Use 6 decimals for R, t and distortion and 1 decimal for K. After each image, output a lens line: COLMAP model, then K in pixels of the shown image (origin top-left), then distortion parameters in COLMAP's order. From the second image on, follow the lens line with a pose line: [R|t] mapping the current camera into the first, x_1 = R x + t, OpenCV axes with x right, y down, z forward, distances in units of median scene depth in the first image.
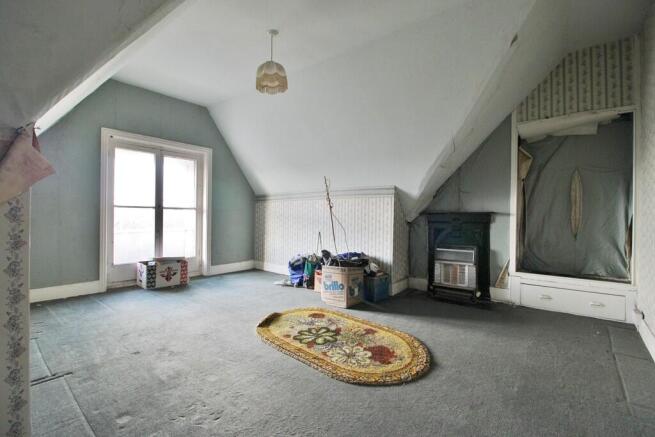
lens RADIAL K [[303.6, 0, 324.8], [0, 303.6, 218.7], [0, 0, 1]] dist [0.002415, -0.015841]
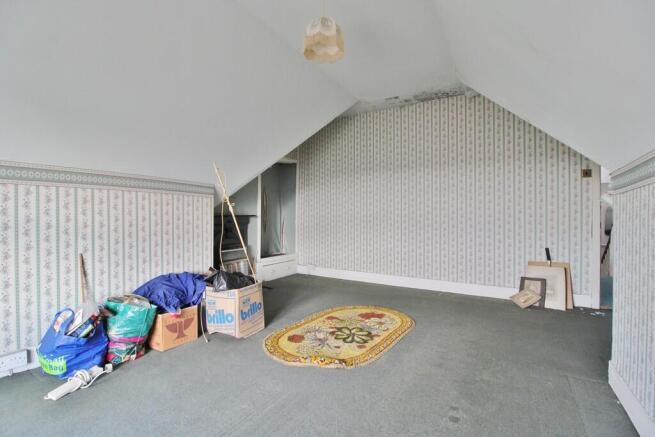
lens RADIAL K [[303.6, 0, 324.8], [0, 303.6, 218.7], [0, 0, 1]] dist [0.002415, -0.015841]
pose [[-0.162314, -0.014886, 0.986627, -0.976532], [0.005145, 0.999860, 0.015932, -0.033830], [-0.986726, 0.007662, -0.162215, 1.178153]]
